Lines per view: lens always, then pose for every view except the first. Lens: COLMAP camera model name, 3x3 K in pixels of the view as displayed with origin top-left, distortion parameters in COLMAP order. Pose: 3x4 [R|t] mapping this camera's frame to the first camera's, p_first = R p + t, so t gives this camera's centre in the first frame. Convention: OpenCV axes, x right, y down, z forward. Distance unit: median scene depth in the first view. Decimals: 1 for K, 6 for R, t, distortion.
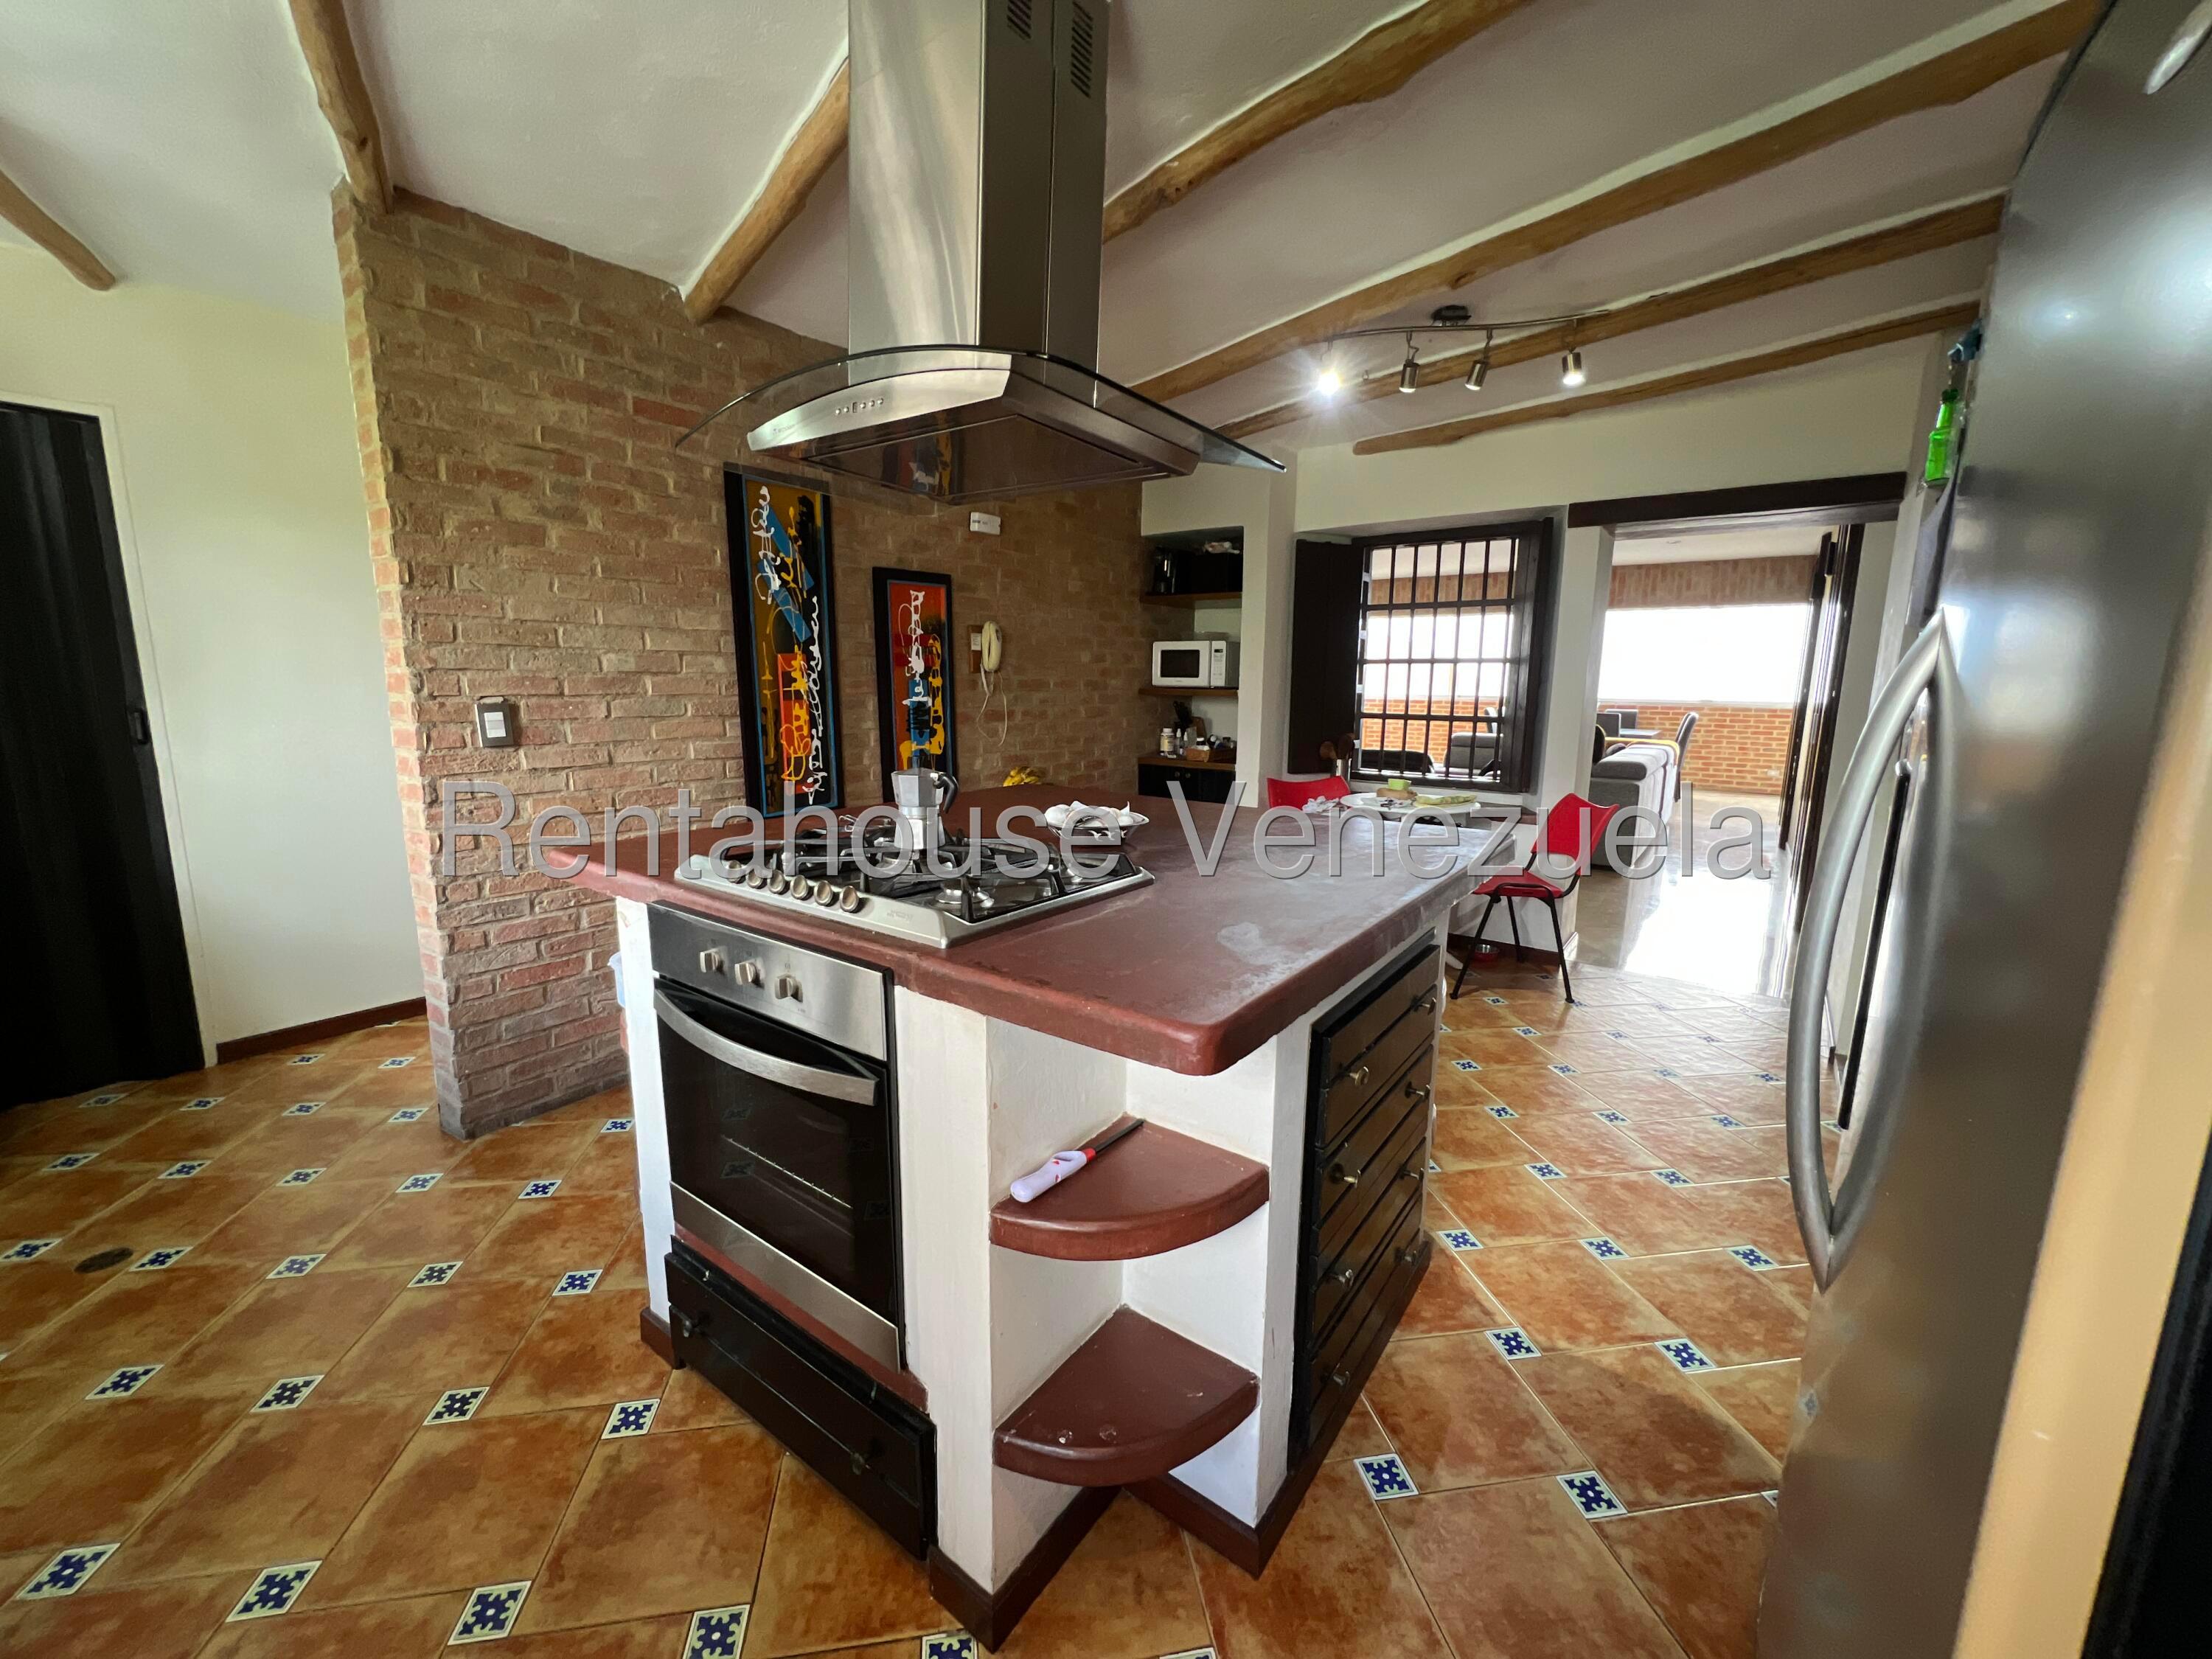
lens RADIAL K [[884.2, 0, 1096.3], [0, 884.2, 824.9], [0, 0, 1]] dist [-0.001633, 0.000403]
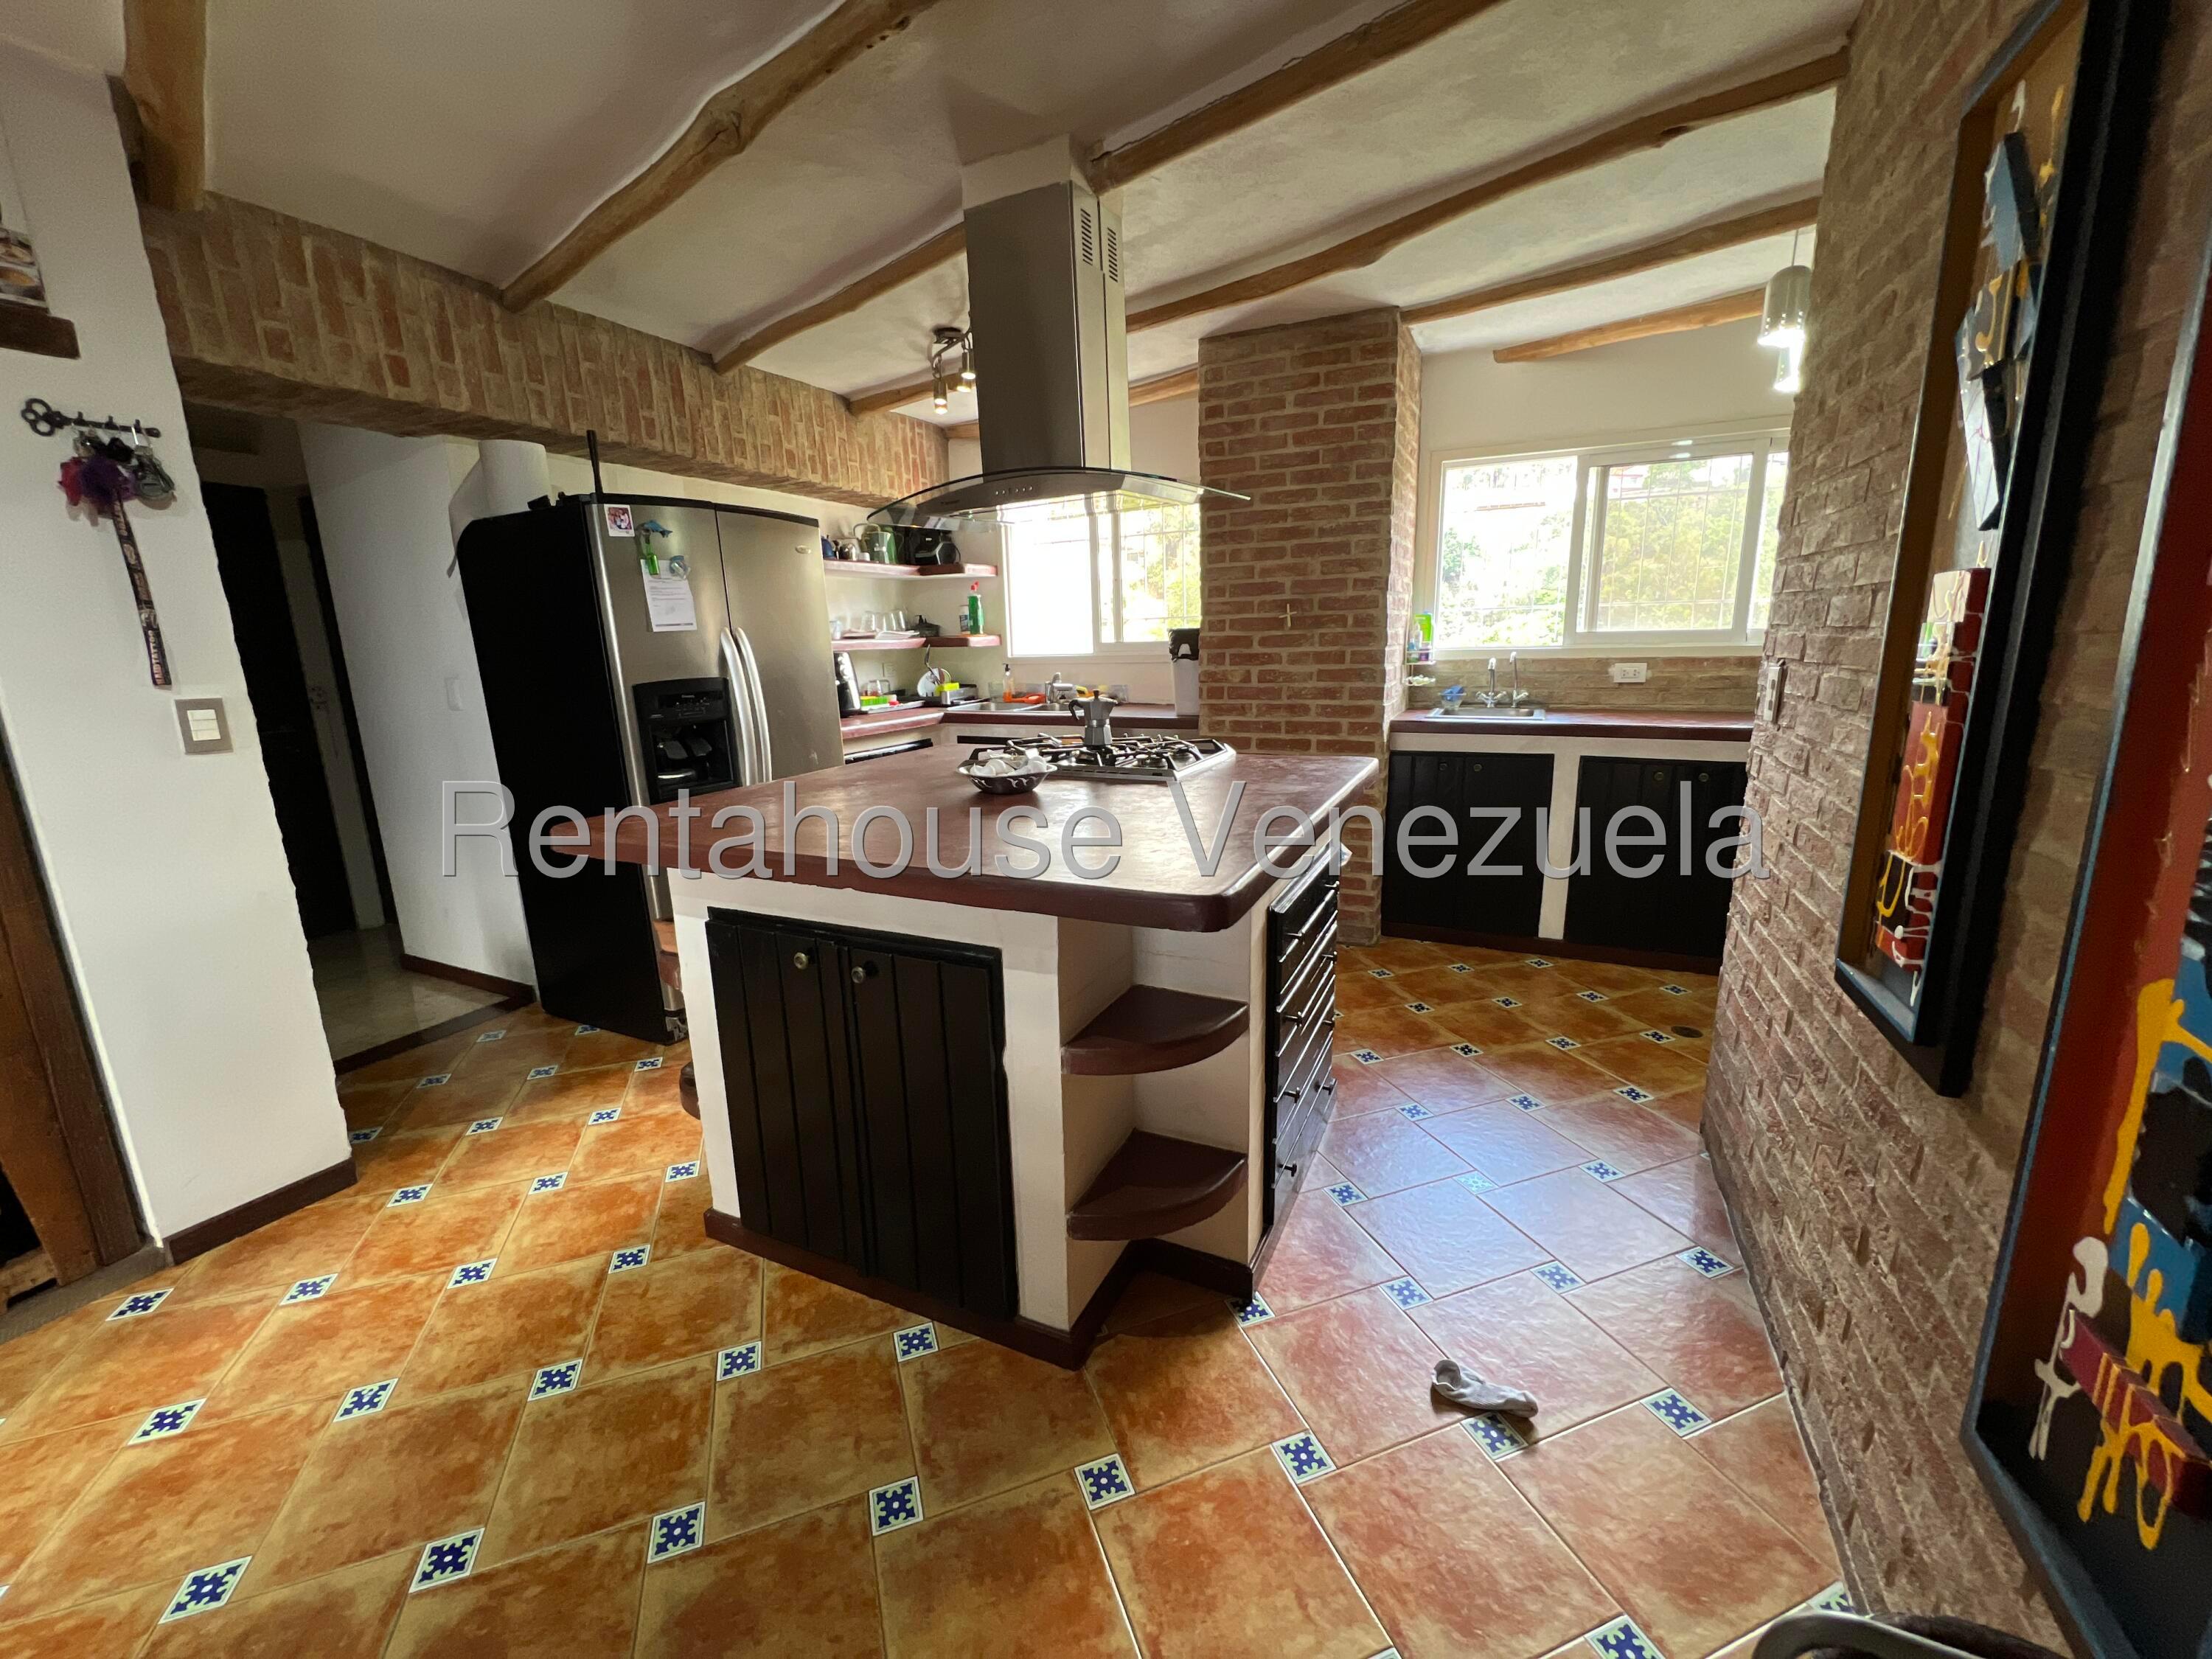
lens RADIAL K [[884.2, 0, 1101.4], [0, 884.2, 823.2], [0, 0, 1]] dist [-0.001633, 0.000403]
pose [[-0.981916, 0.053630, -0.181564, 0.053831], [-0.016152, 0.931809, 0.362589, -0.223544], [0.188629, 0.358964, -0.914092, 1.301005]]
